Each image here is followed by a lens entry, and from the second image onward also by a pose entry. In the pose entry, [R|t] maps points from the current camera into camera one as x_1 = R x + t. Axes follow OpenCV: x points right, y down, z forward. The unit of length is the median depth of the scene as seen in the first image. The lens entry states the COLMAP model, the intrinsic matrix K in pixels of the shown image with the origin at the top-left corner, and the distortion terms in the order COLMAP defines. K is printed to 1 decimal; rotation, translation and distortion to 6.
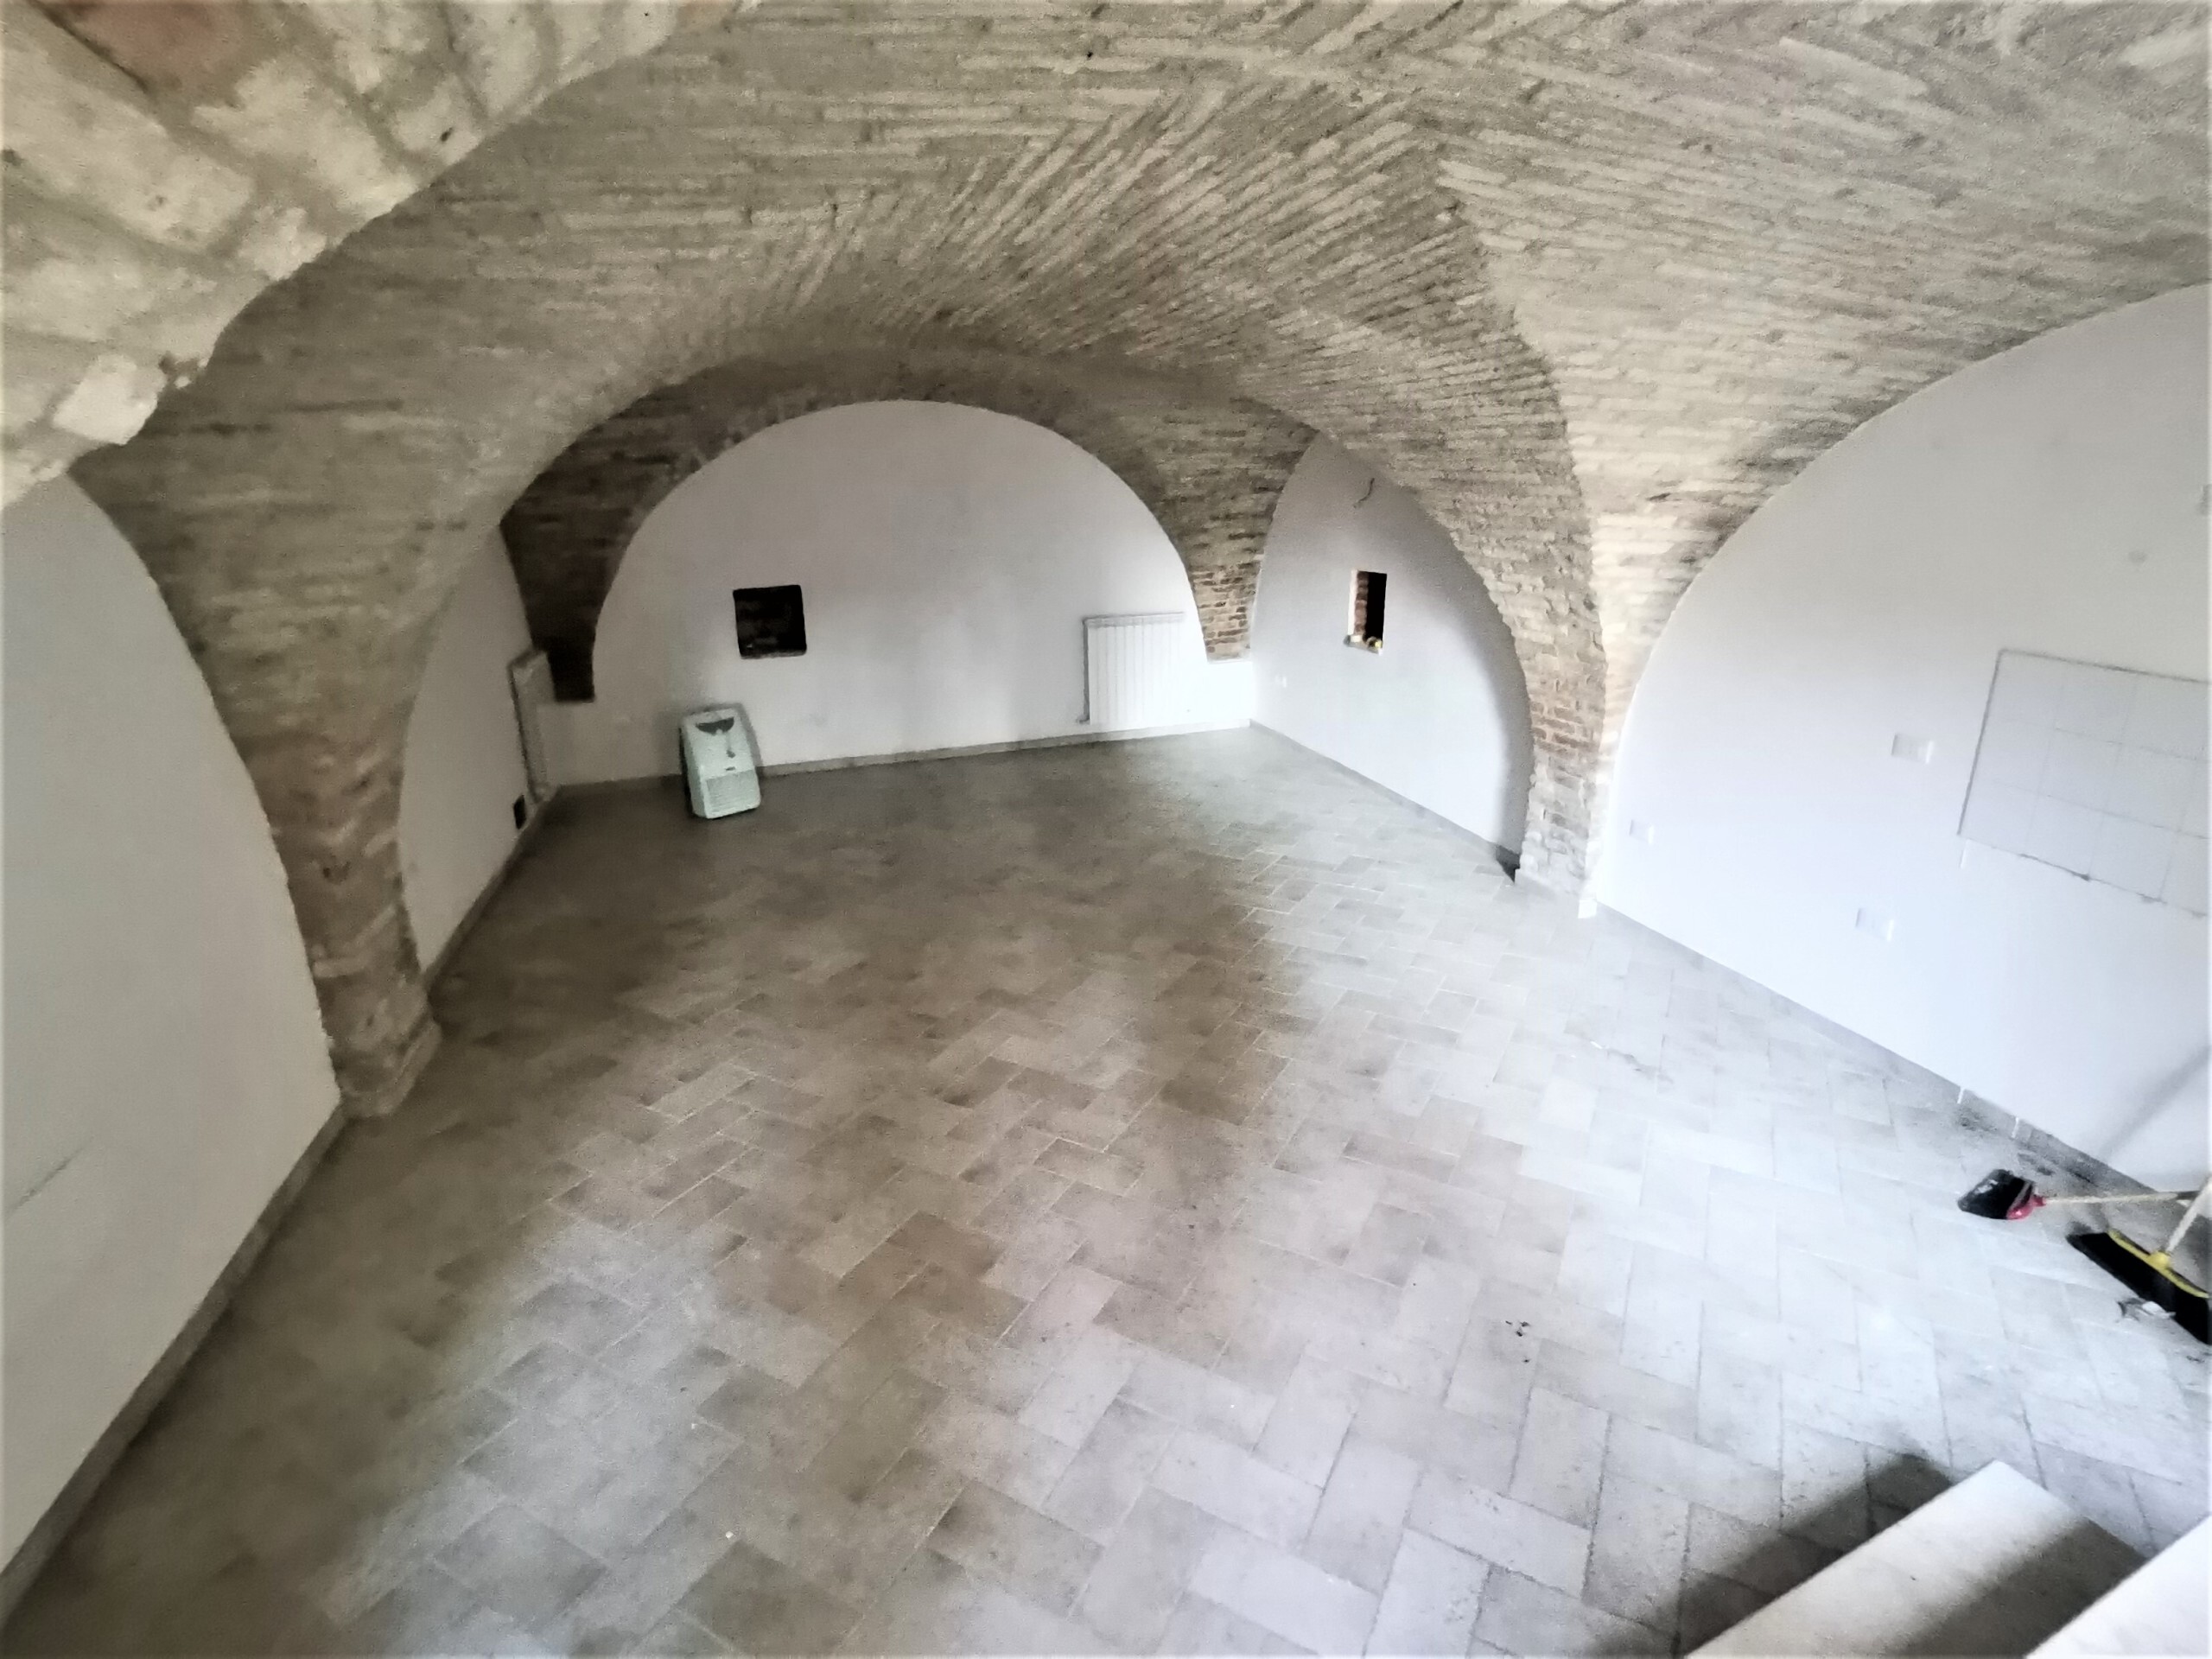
lens RADIAL K [[1122.7, 0, 1110.0], [0, 1122.7, 837.7], [0, 0, 1]] dist [0.040427, -0.022179]
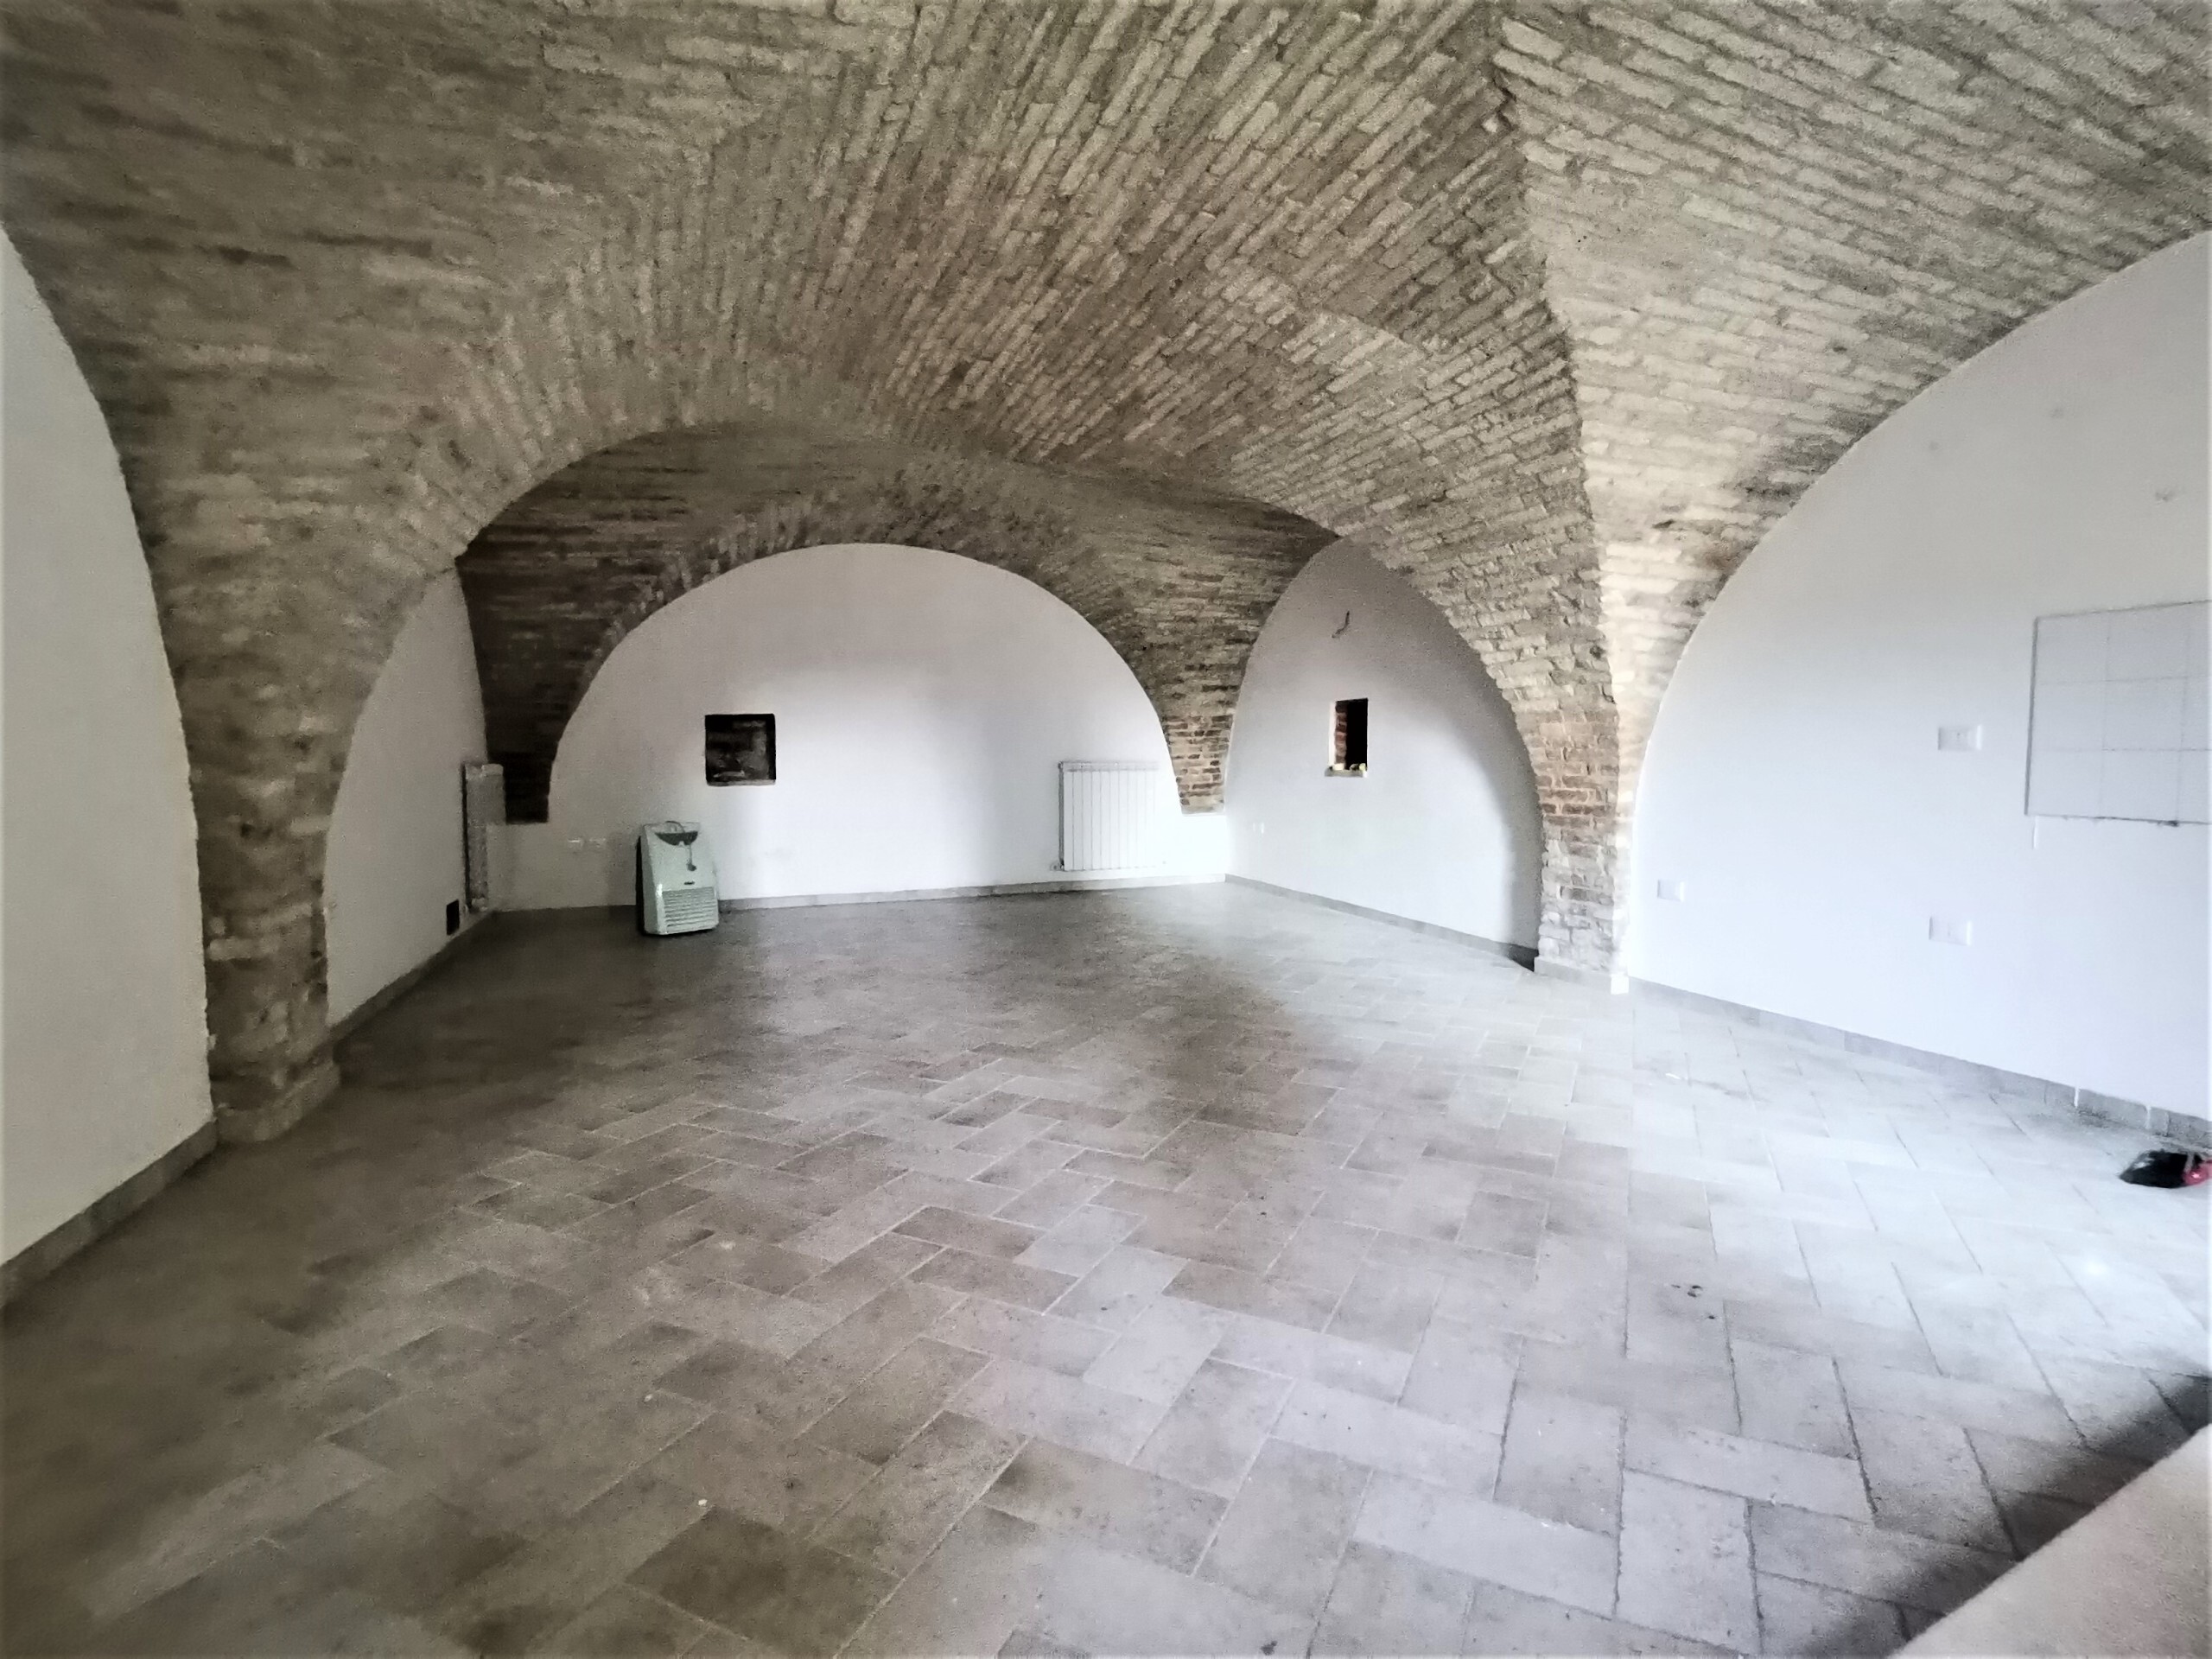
lens RADIAL K [[1122.7, 0, 1110.7], [0, 1122.7, 826.3], [0, 0, 1]] dist [0.040427, -0.022179]
pose [[0.998466, 0.007765, 0.054817, -0.076164], [0.005770, 0.970130, -0.242516, 0.235636], [-0.055063, 0.242460, 0.968597, 0.119292]]
